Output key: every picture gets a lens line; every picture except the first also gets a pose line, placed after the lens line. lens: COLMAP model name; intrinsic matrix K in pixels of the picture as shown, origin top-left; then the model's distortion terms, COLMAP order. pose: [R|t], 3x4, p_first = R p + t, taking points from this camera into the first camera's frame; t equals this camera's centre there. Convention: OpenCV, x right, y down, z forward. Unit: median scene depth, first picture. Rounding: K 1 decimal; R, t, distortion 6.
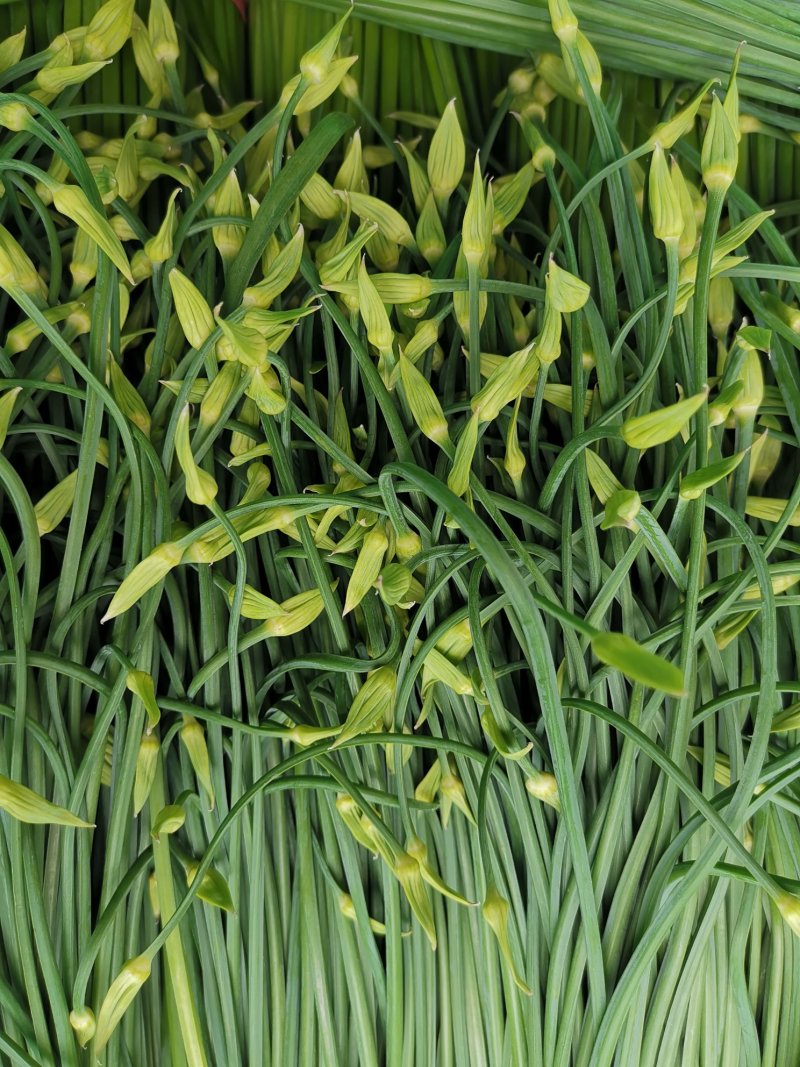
lens RADIAL K [[844.9, 0, 399.6], [0, 844.9, 526.5], [0, 0, 1]] dist [0.007352, -0.006436]
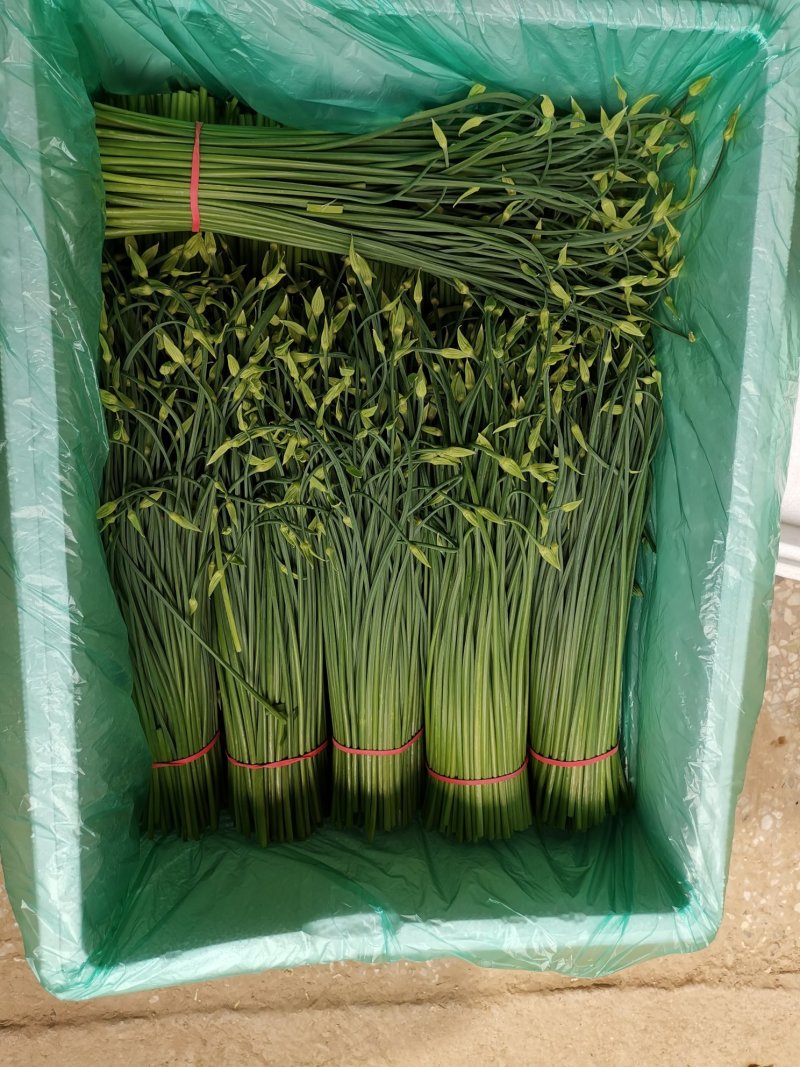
lens RADIAL K [[844.9, 0, 399.6], [0, 844.9, 526.5], [0, 0, 1]] dist [0.007352, -0.006436]
pose [[0.995656, 0.000979, 0.093104, 0.067953], [-0.014062, 0.990057, 0.139966, -0.104113], [-0.092042, -0.140667, 0.985769, -2.017315]]
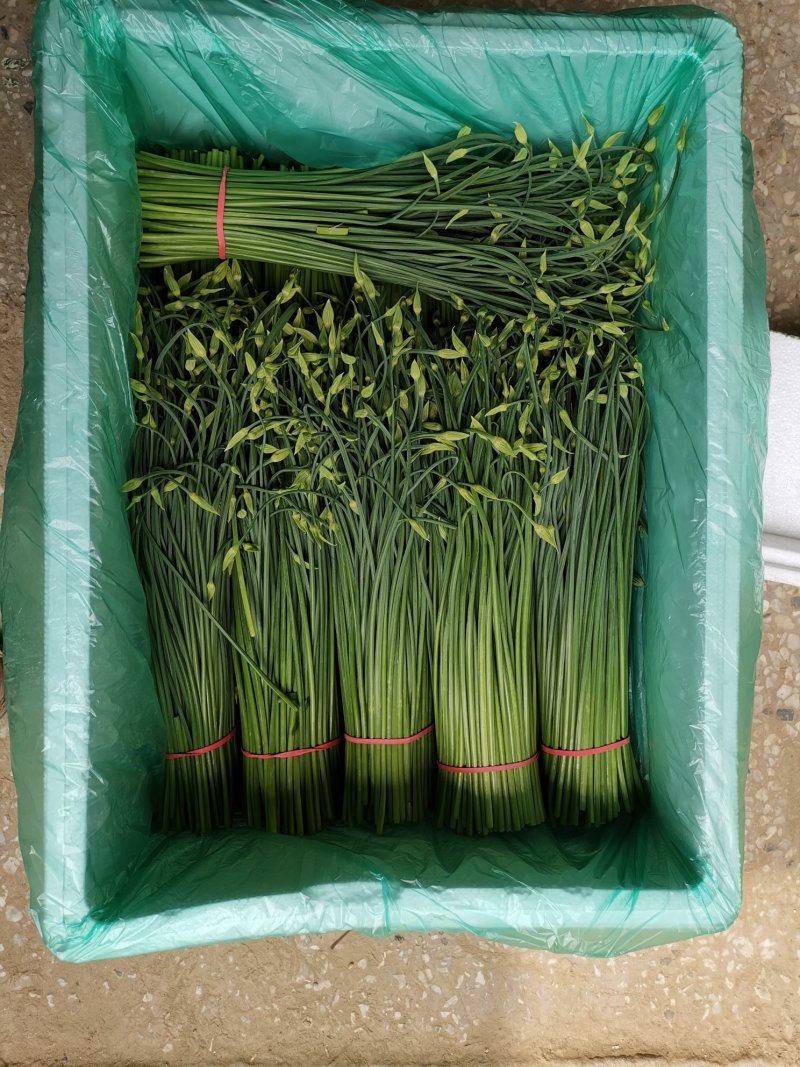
lens RADIAL K [[843.4, 0, 401.9], [0, 843.4, 529.6], [0, 0, 1]] dist [0.014199, -0.011370]
pose [[0.999805, -0.001294, 0.019688, 0.284265], [0.002211, 0.998912, -0.046584, 0.544635], [-0.019606, 0.046619, 0.998720, -2.257128]]
